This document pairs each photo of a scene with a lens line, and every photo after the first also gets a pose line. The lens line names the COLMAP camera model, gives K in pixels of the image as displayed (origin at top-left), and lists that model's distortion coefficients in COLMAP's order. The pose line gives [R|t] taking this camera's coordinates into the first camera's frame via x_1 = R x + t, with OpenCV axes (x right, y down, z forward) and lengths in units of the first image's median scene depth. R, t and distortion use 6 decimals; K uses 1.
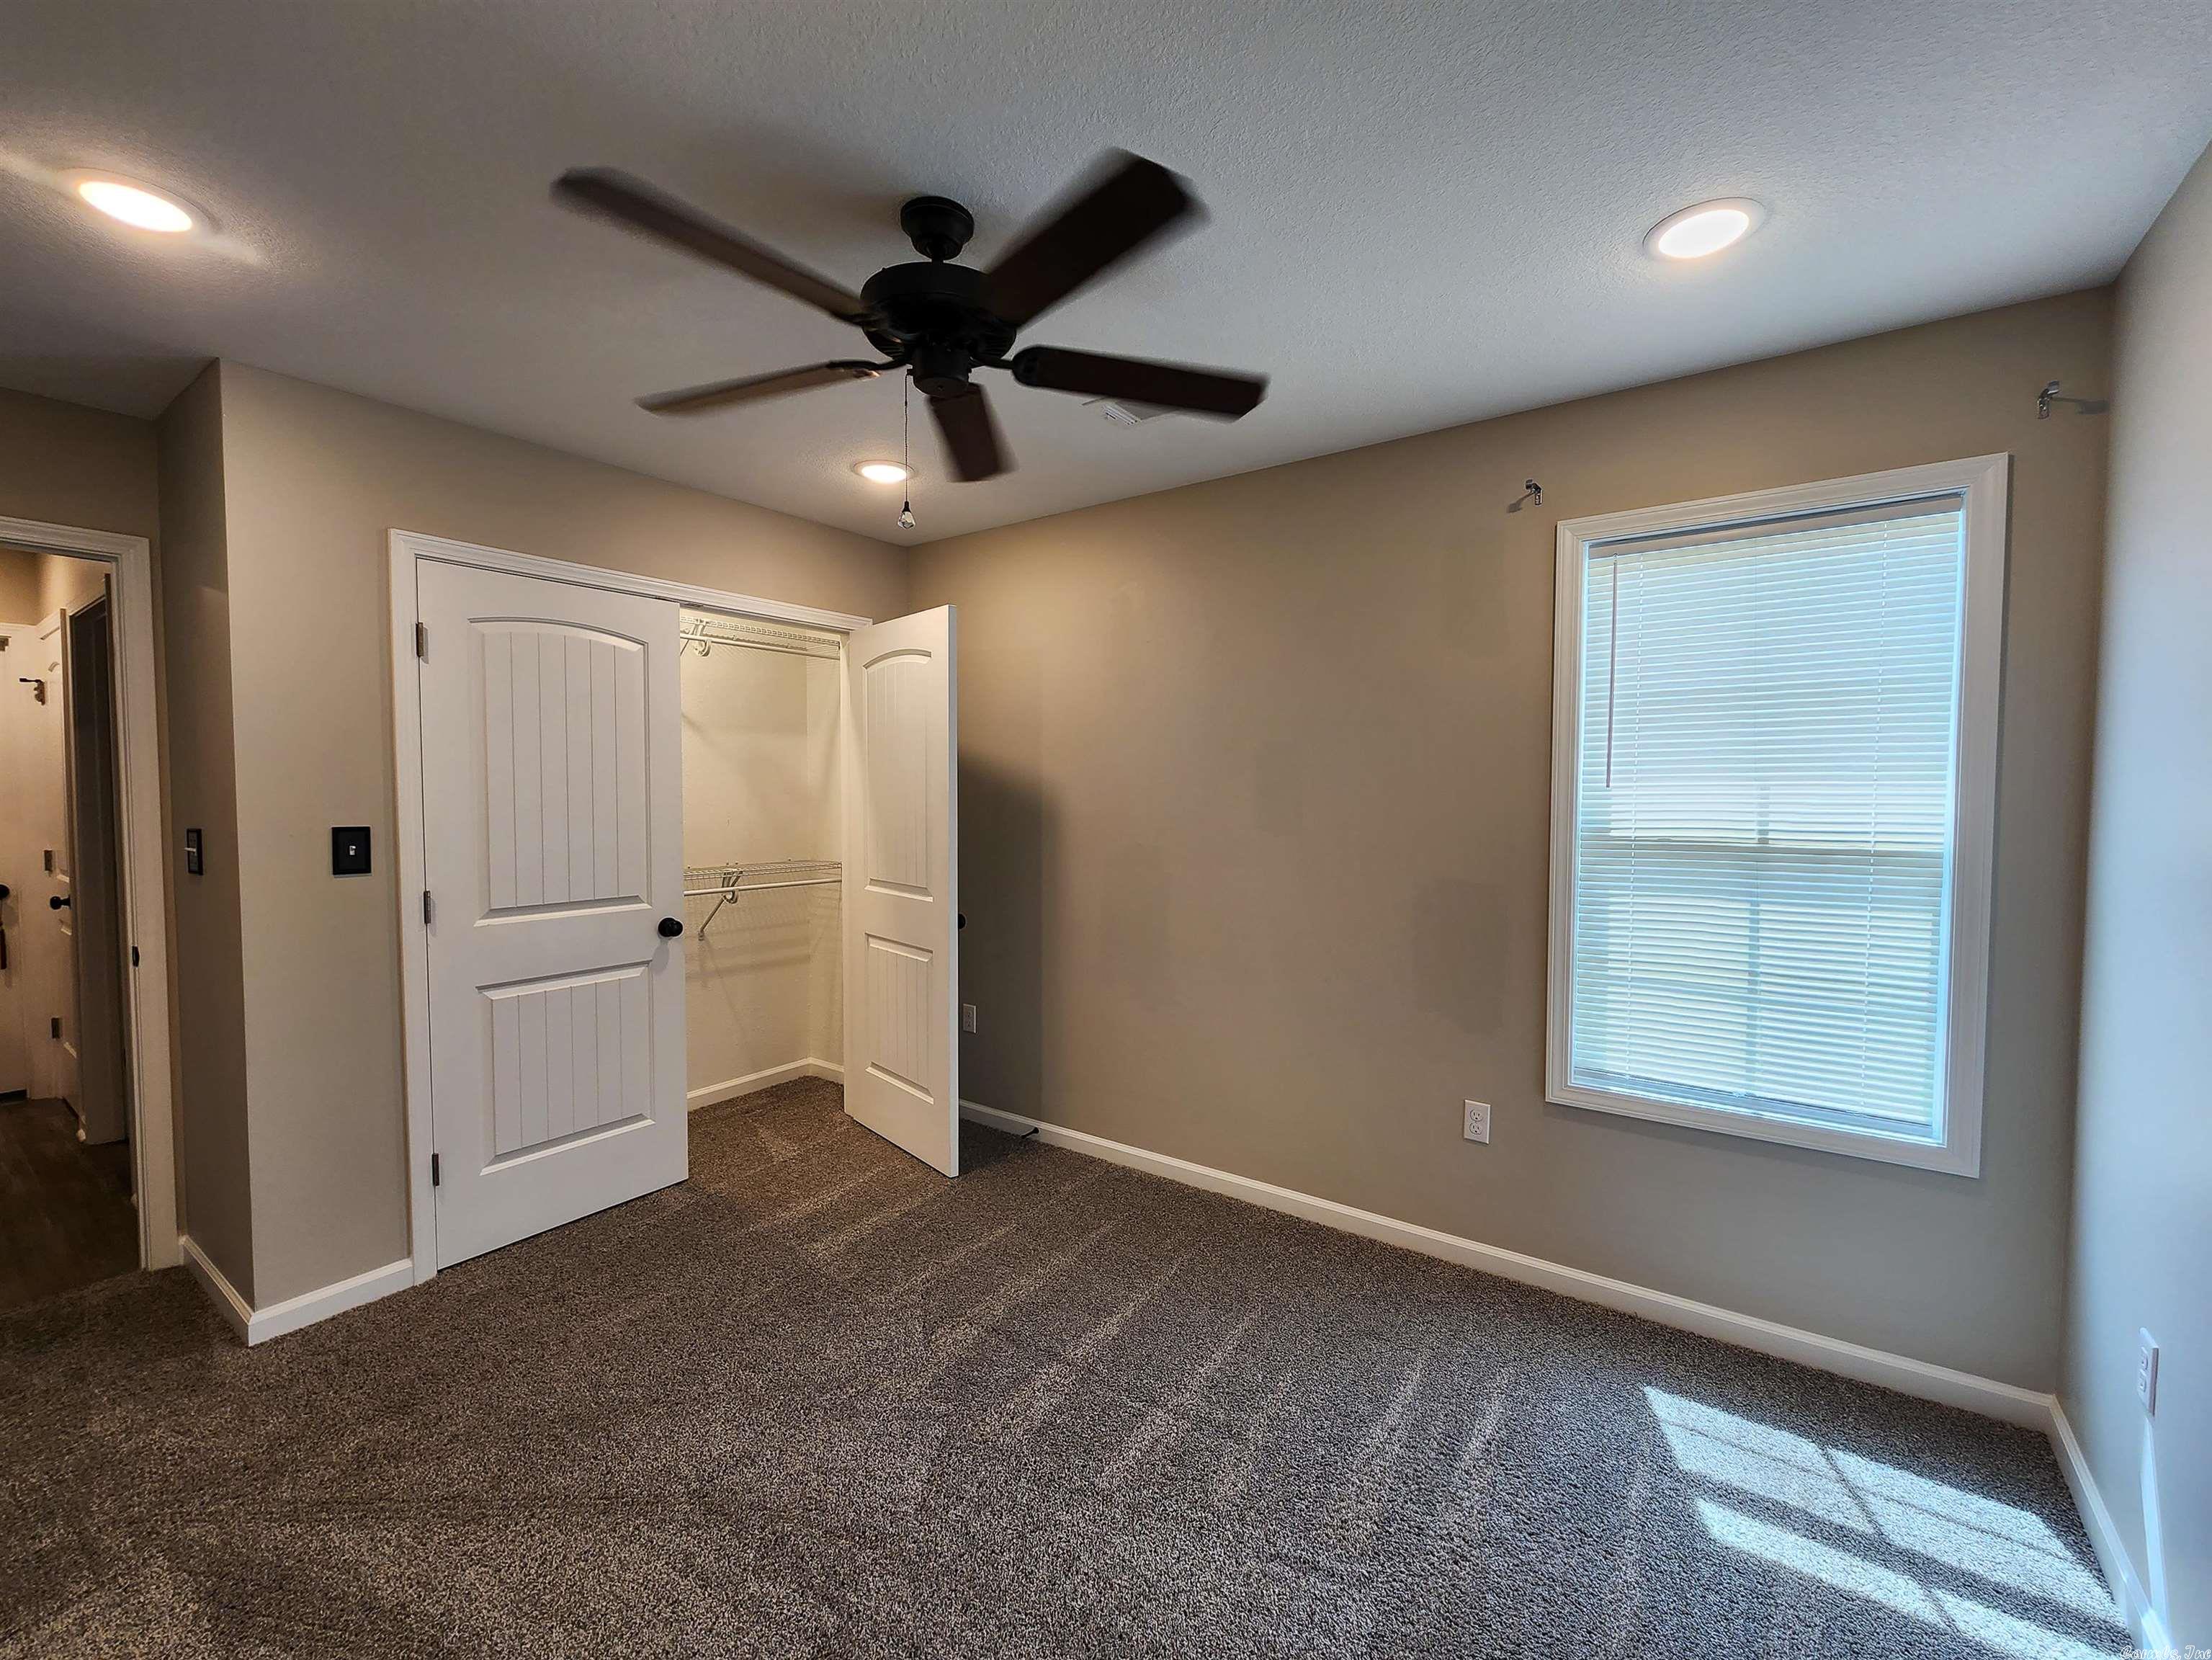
lens RADIAL K [[908.5, 0, 1109.7], [0, 908.5, 829.7], [0, 0, 1]] dist [0.006763, -0.004558]
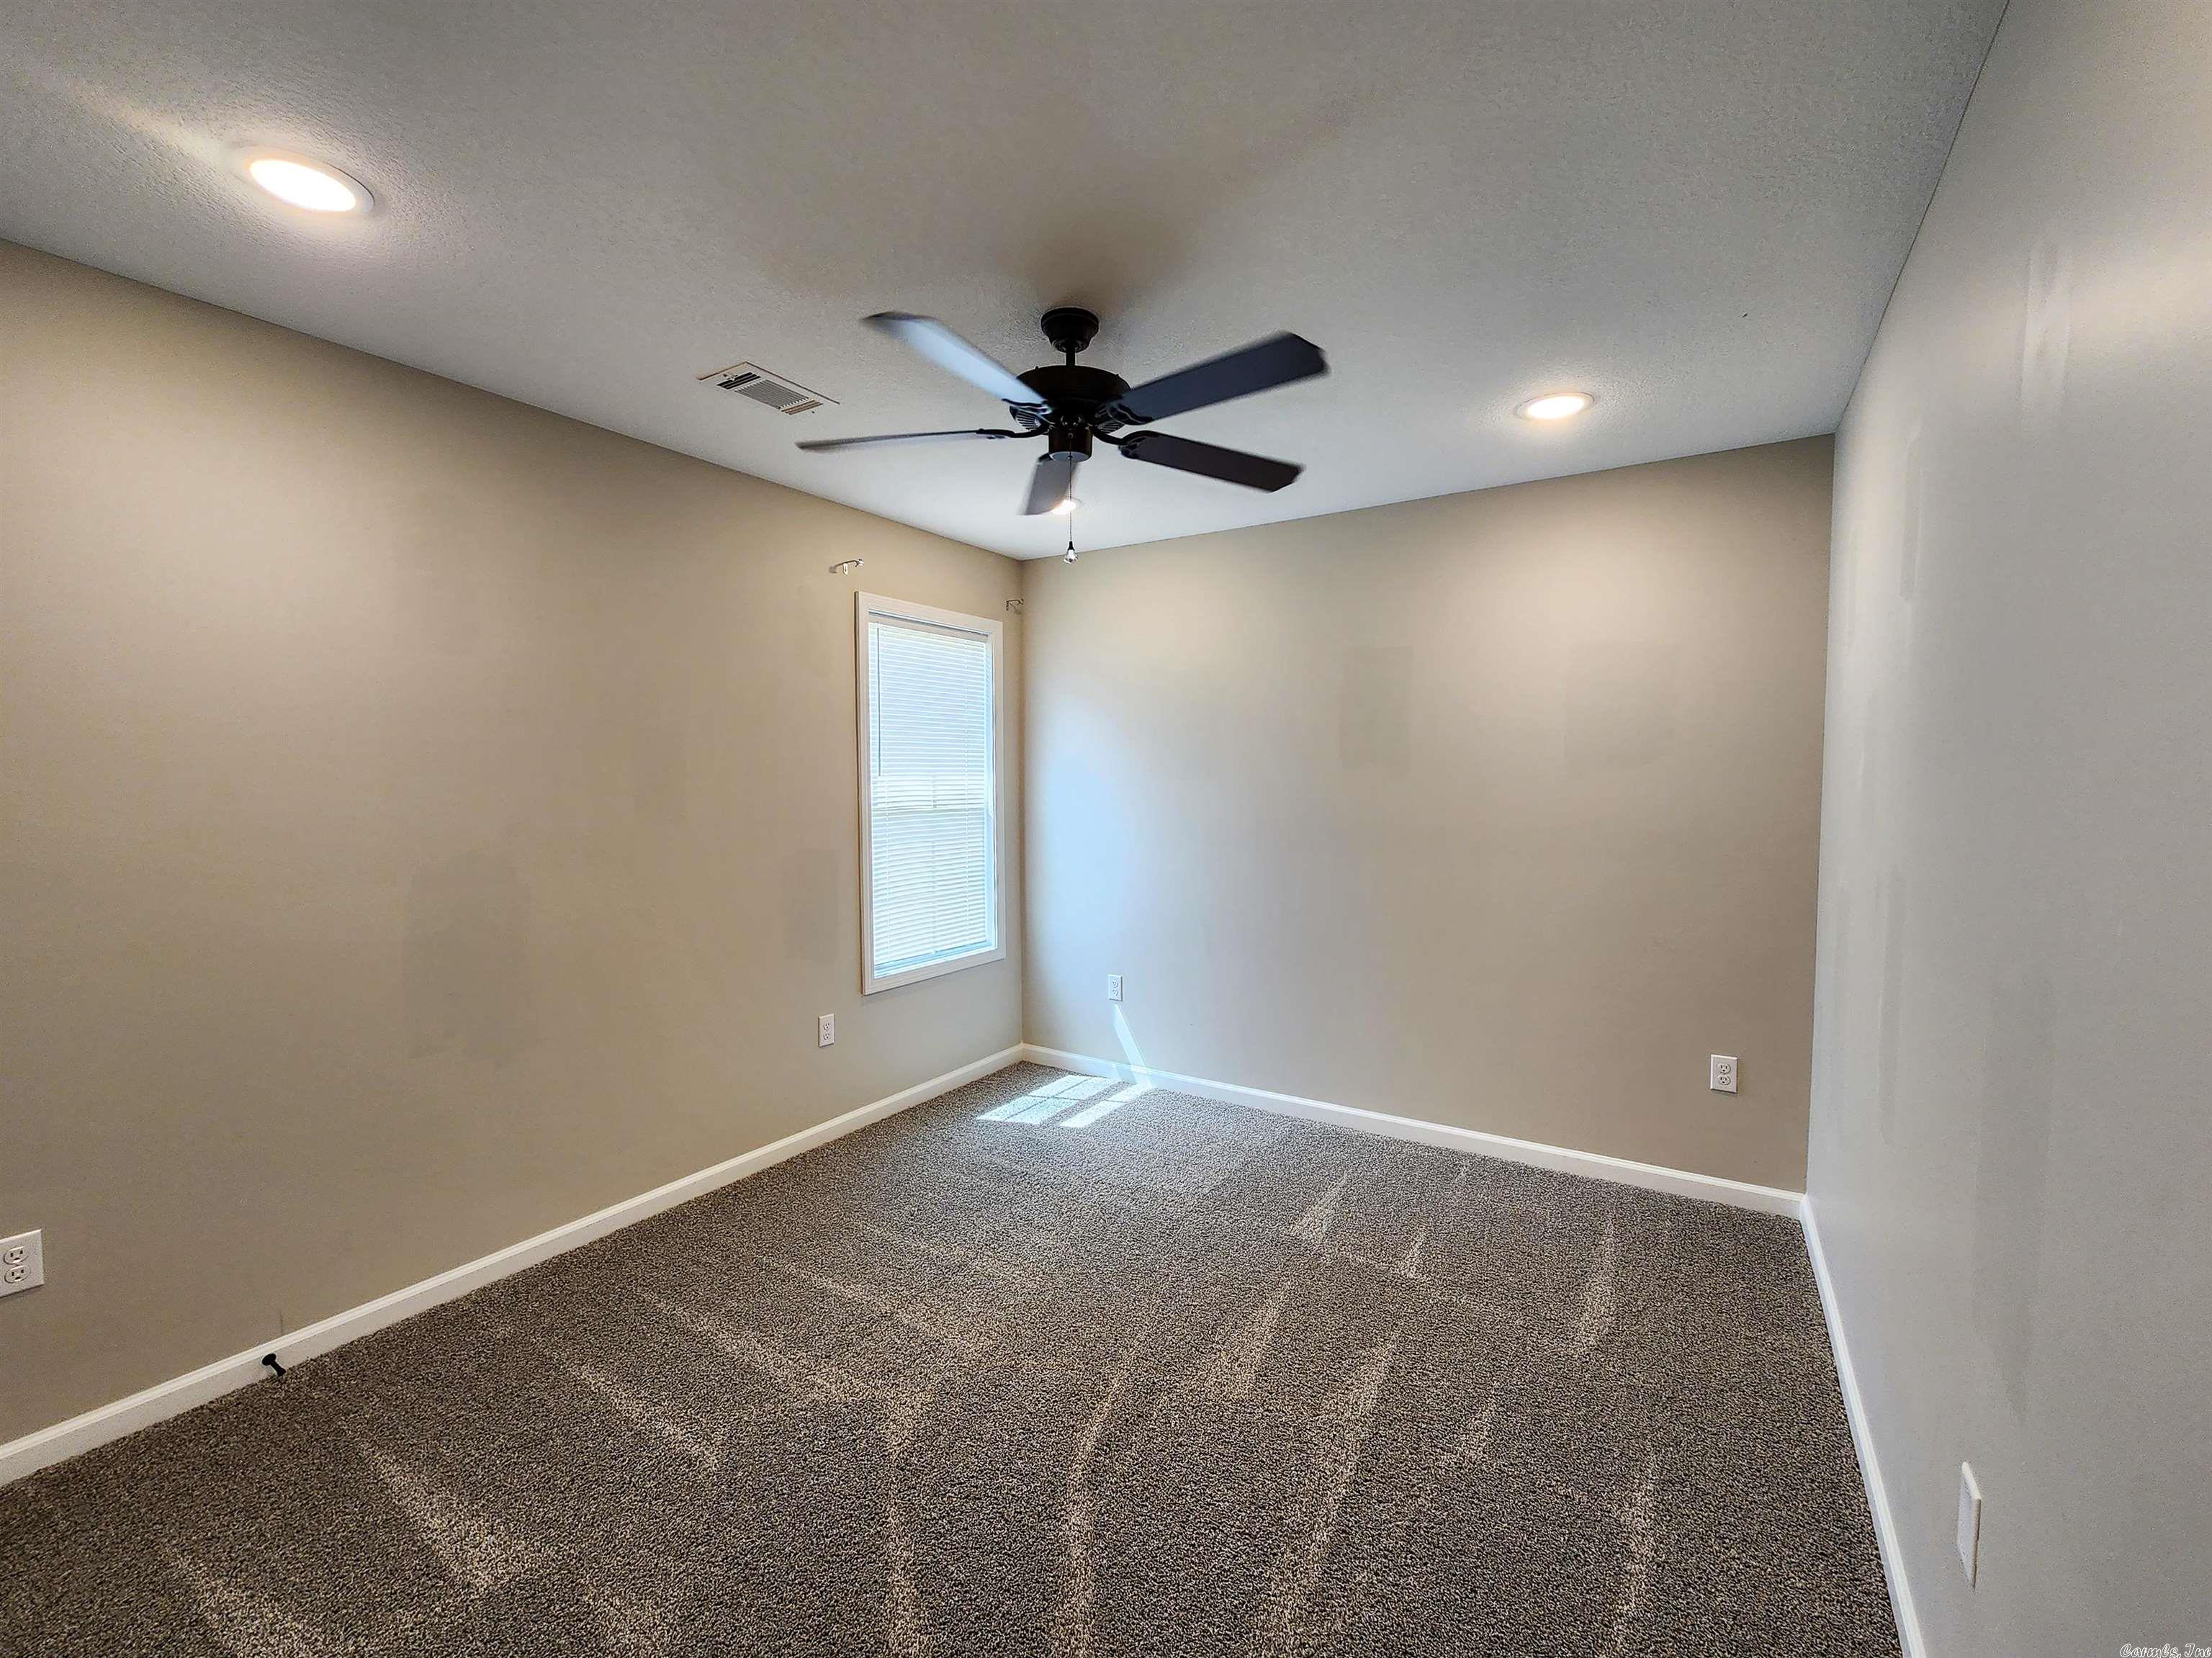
lens RADIAL K [[908.3, 0, 1109.7], [0, 908.3, 828.7], [0, 0, 1]] dist [0.006763, -0.004558]
pose [[-0.039736, -0.058794, 0.997479, -1.222412], [0.050200, 0.996889, 0.060759, -0.039011], [-0.997948, 0.052487, -0.036661, 0.843037]]
